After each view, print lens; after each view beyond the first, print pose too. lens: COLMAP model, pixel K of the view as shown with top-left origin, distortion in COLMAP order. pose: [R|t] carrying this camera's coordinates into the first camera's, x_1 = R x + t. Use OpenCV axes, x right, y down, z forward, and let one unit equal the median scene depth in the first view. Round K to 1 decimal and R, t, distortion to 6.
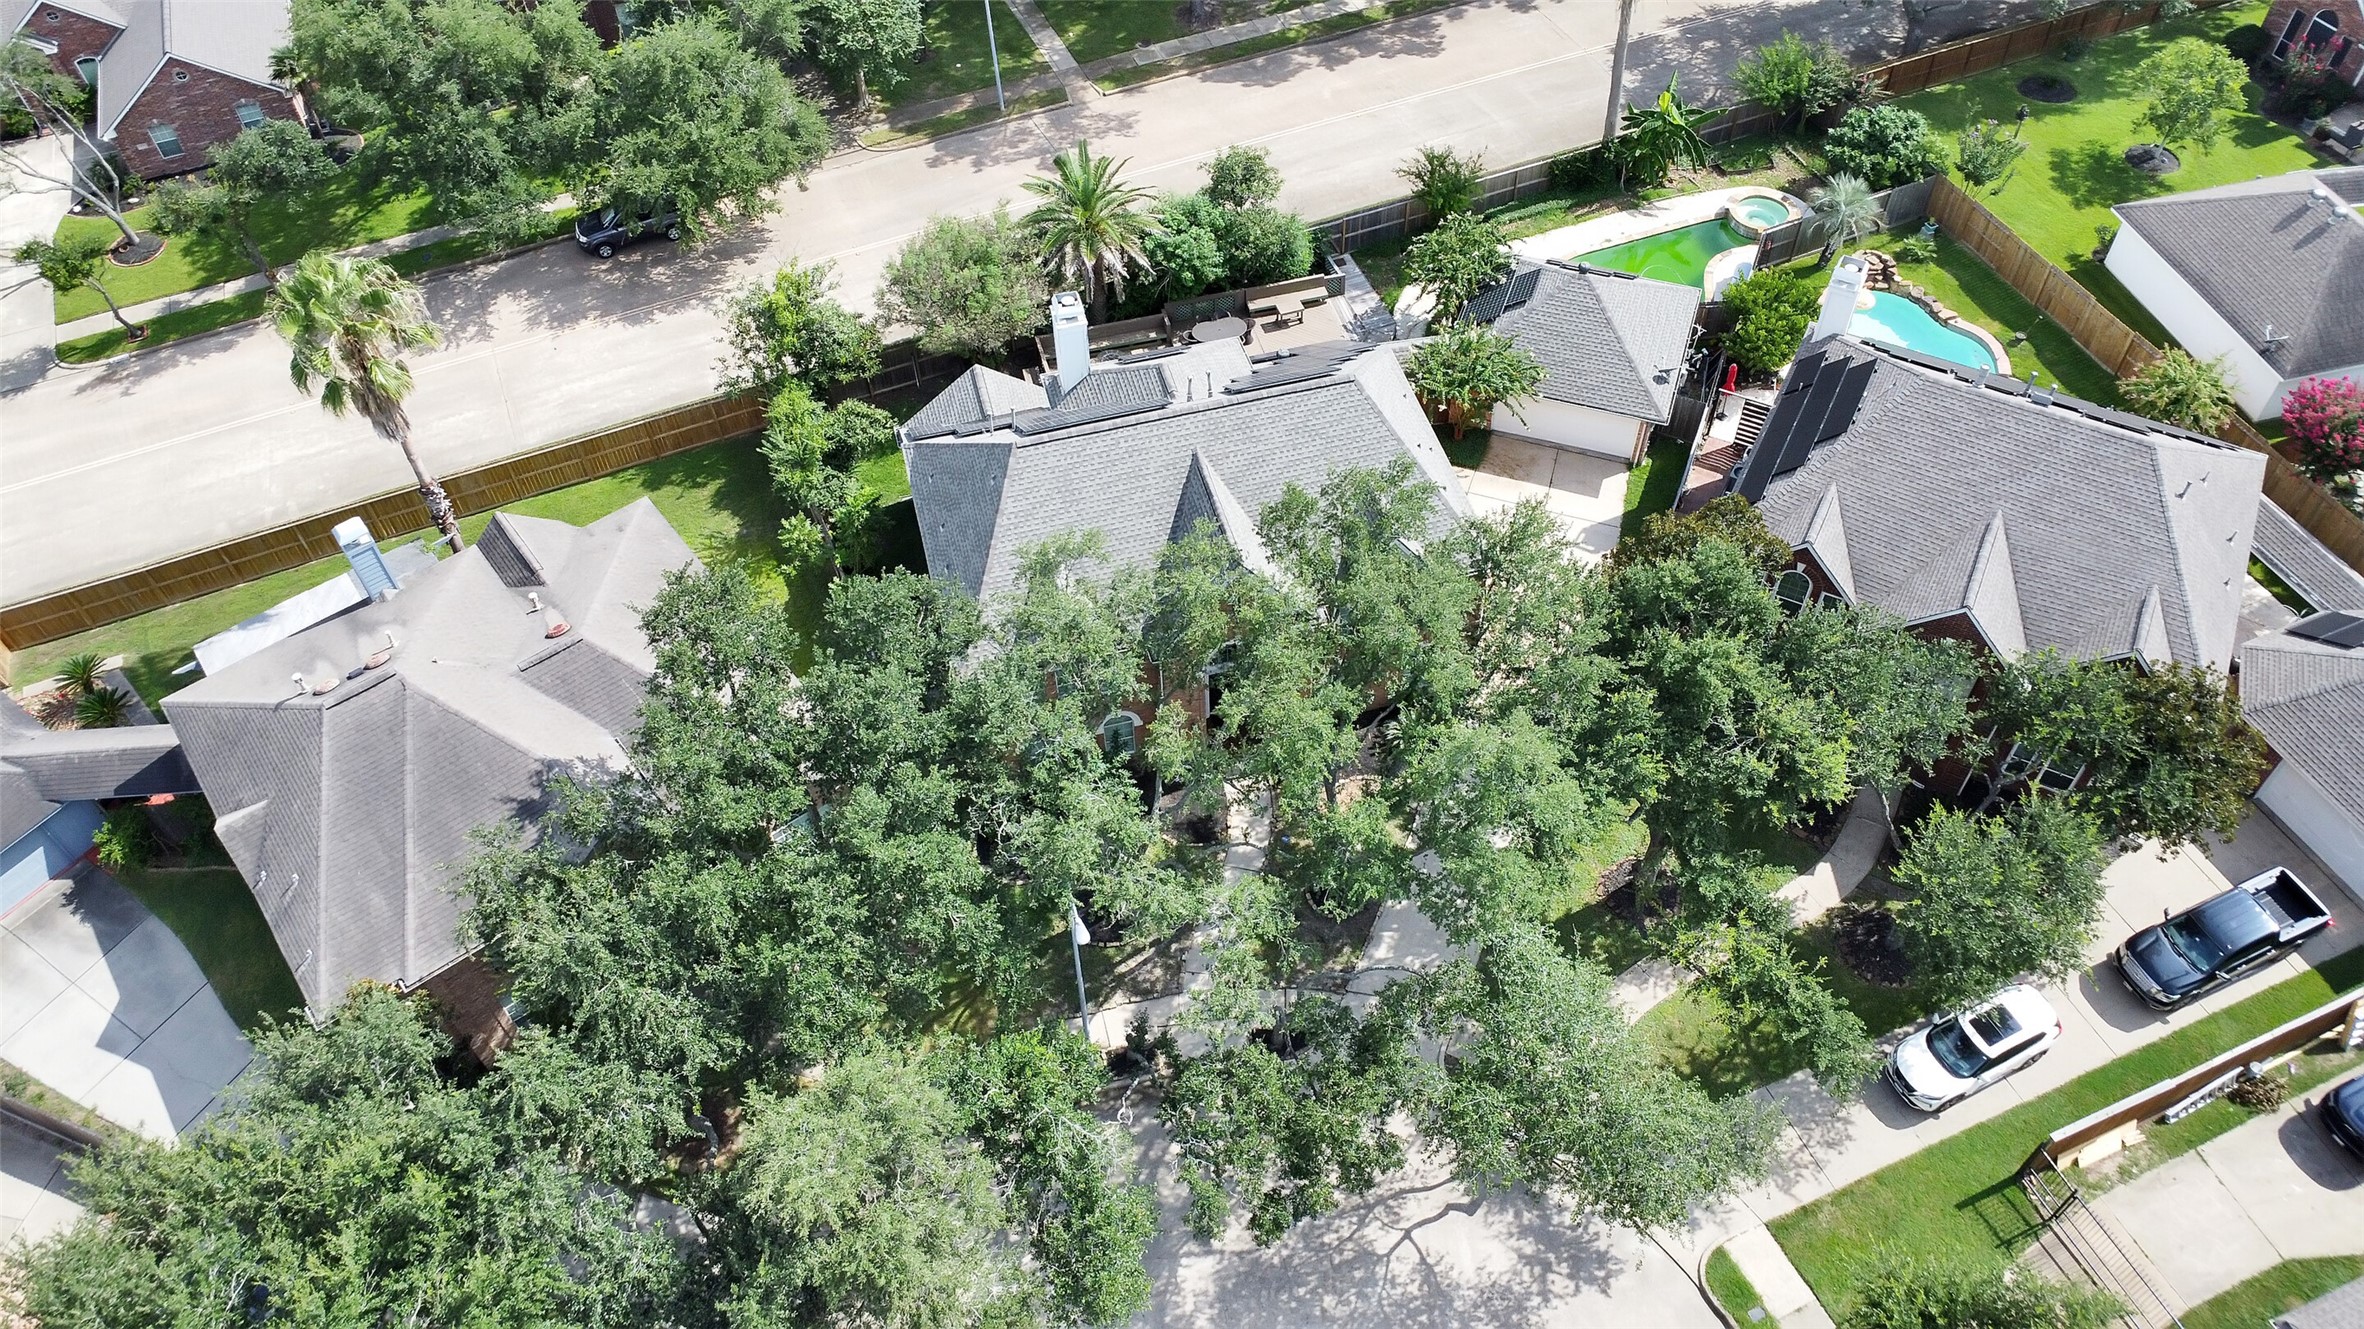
lens RADIAL K [[1667.5, 0, 1182.0], [0, 1667.5, 664.5], [0, 0, 1]] dist [-0.025730, 0.005848]
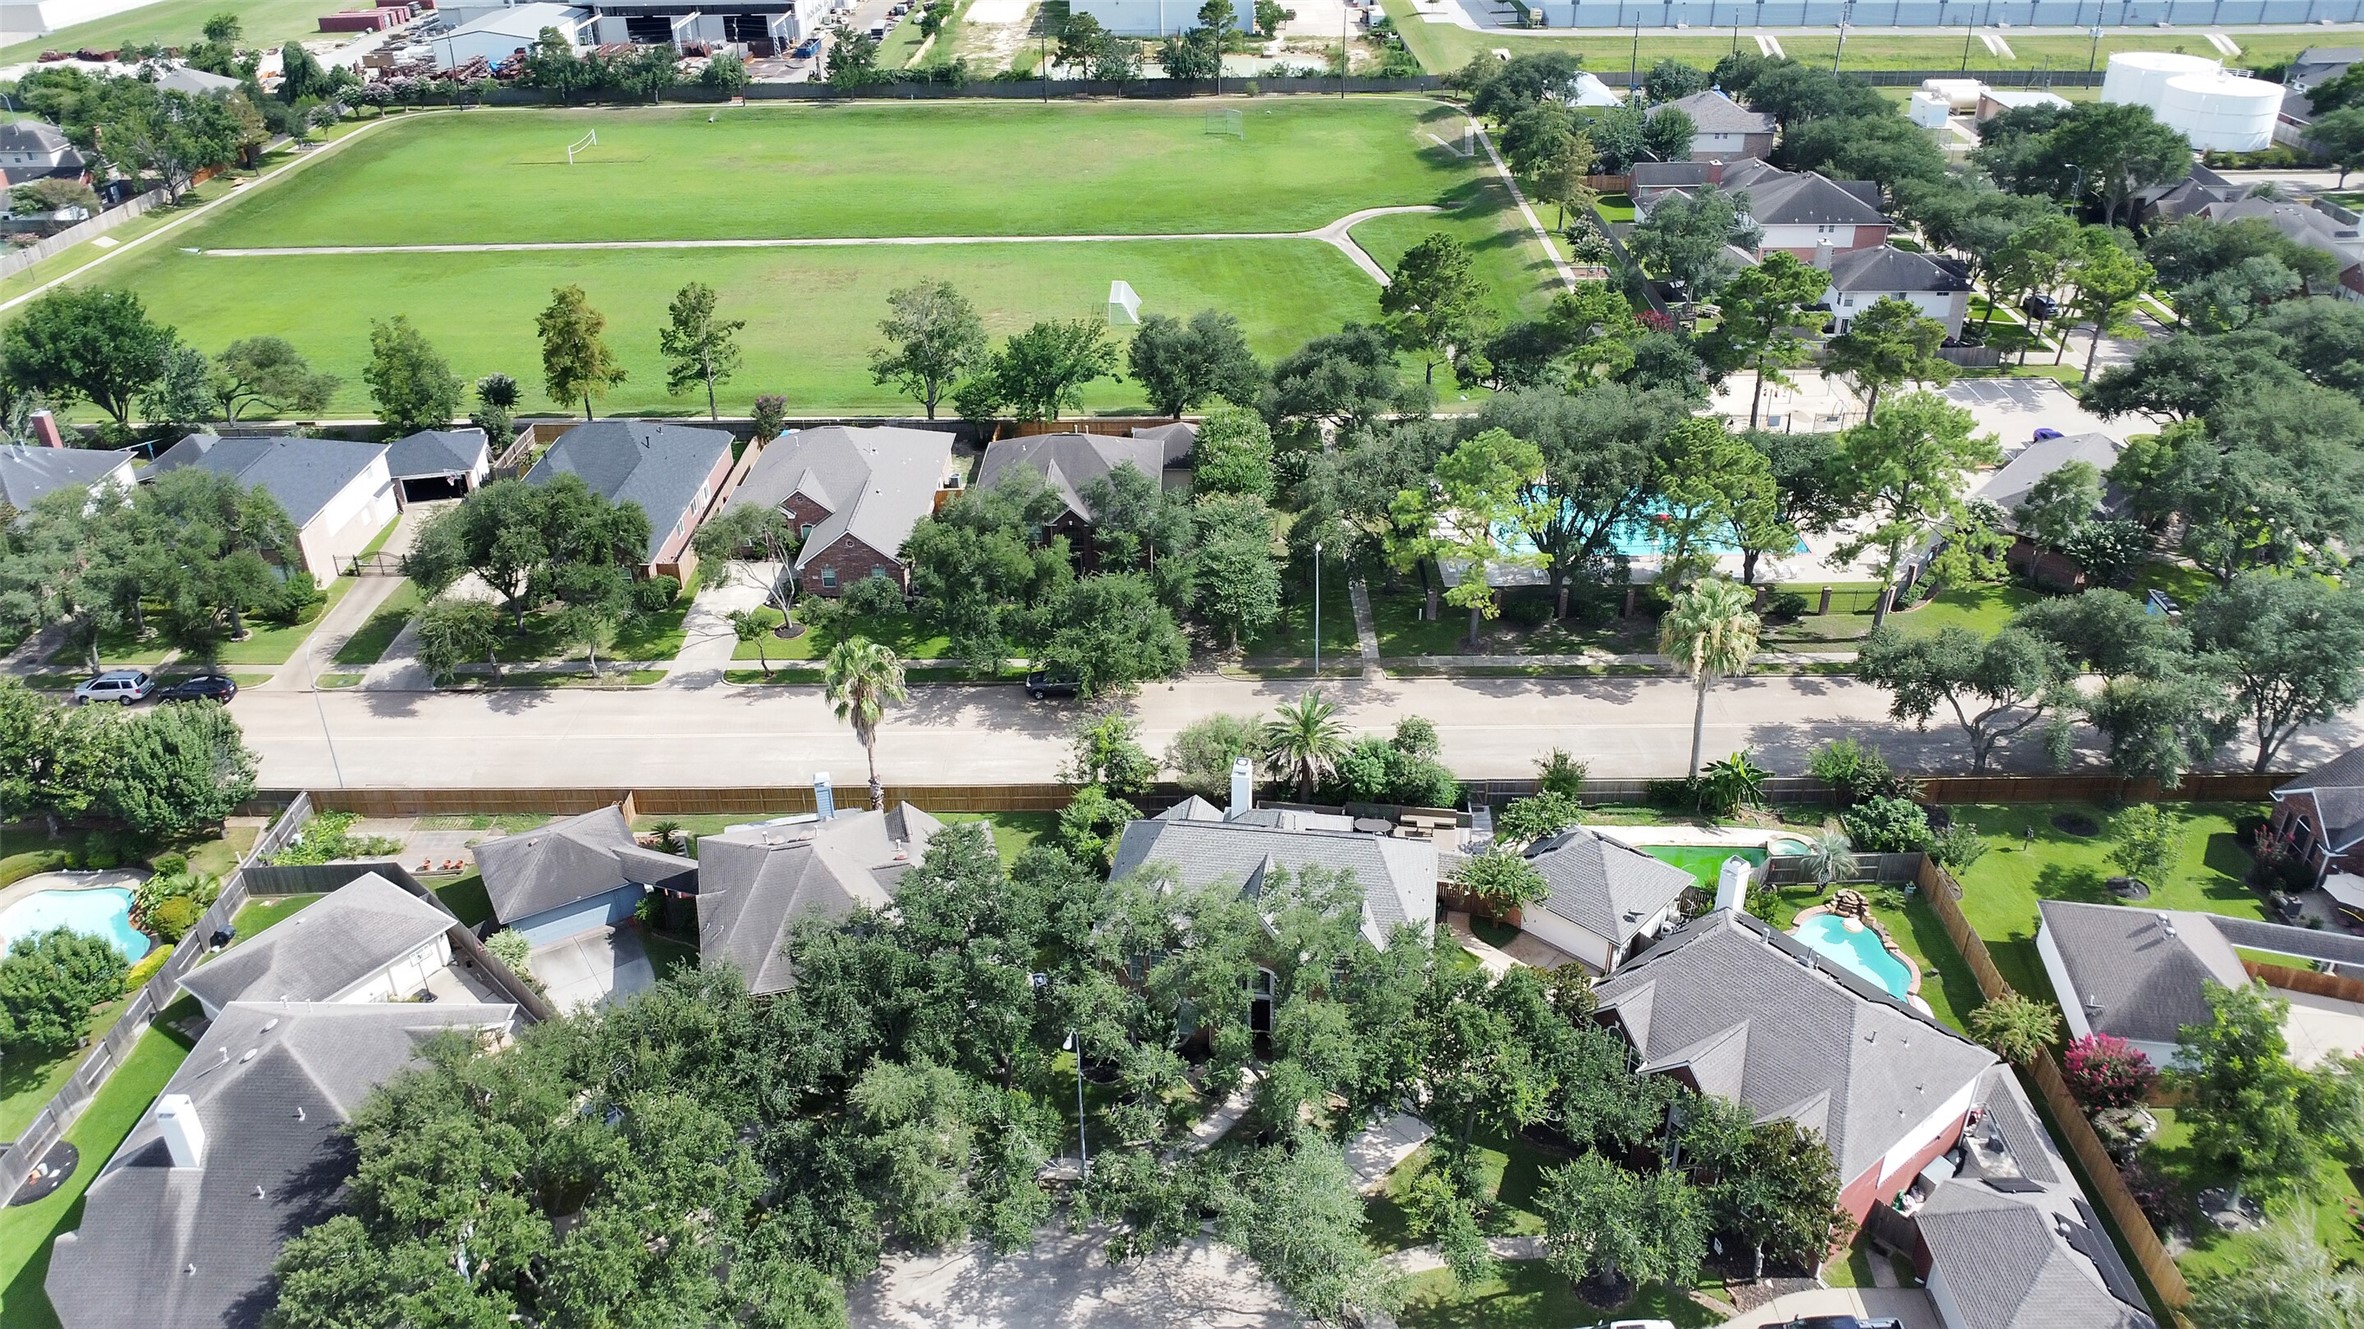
lens RADIAL K [[1667.5, 0, 1182.0], [0, 1667.5, 664.5], [0, 0, 1]] dist [-0.025730, 0.005848]
pose [[0.918239, 0.211975, -0.334521, 0.321795], [-0.315377, 0.902298, -0.293933, 0.157798], [0.239531, 0.375401, 0.895377, -0.425585]]
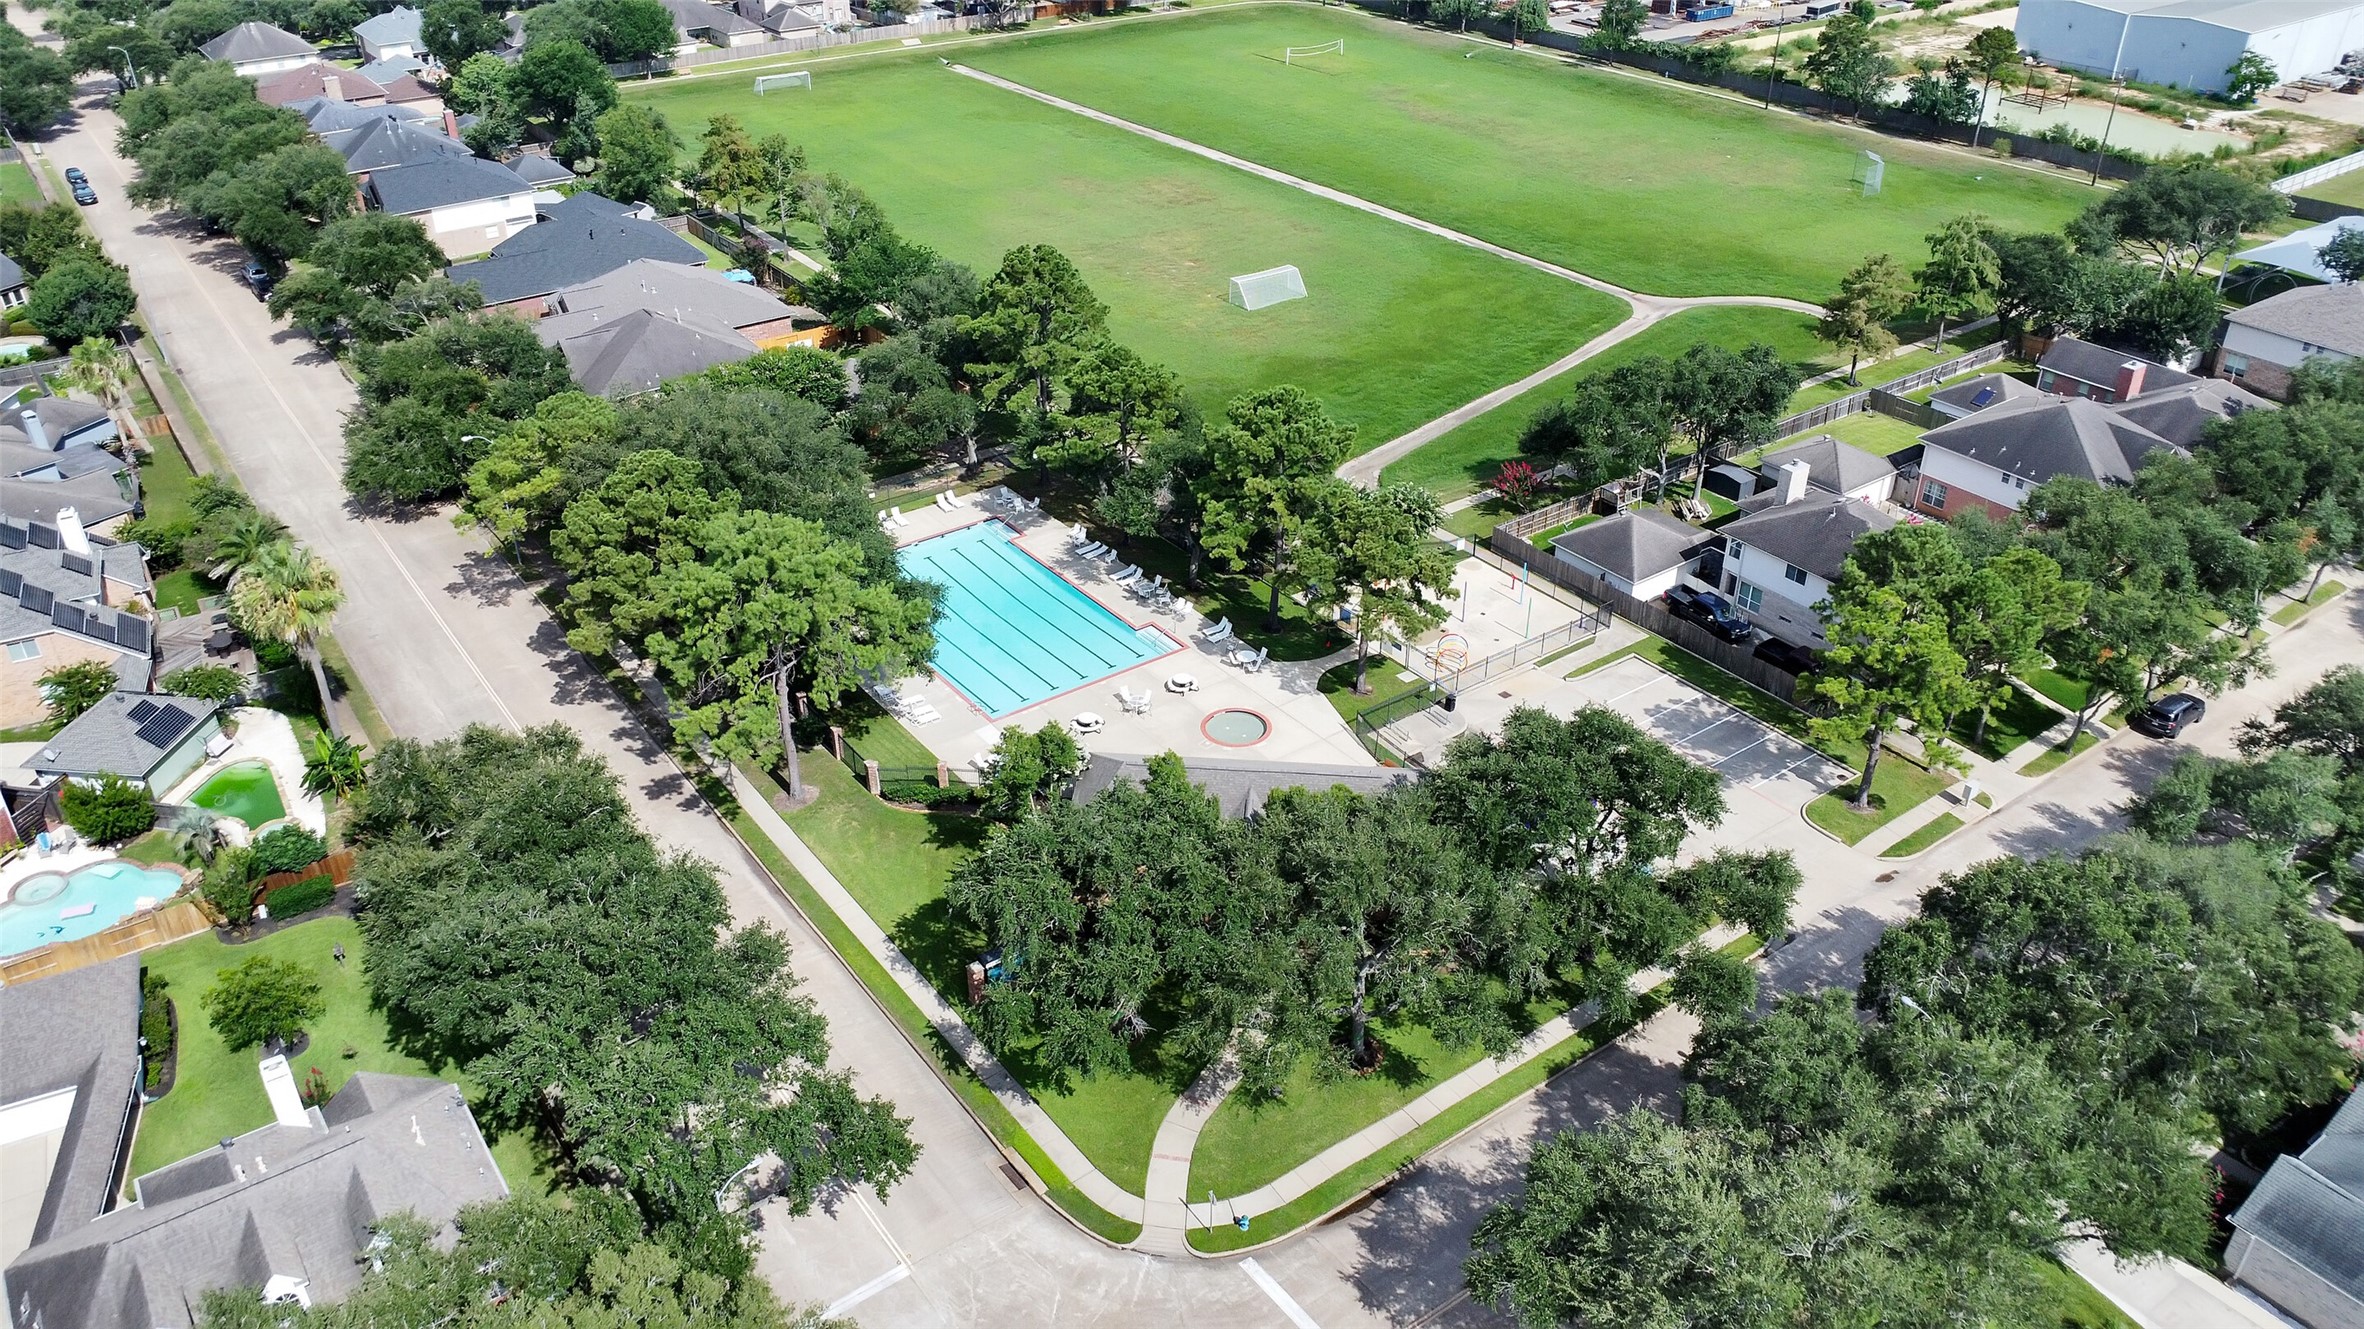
lens RADIAL K [[1667.5, 0, 1182.0], [0, 1667.5, 664.5], [0, 0, 1]] dist [-0.025730, 0.005848]
pose [[0.233789, 0.529290, -0.815595, 1.581724], [-0.758487, 0.624102, 0.187600, -1.200606], [0.608309, 0.574760, 0.547368, 0.656937]]
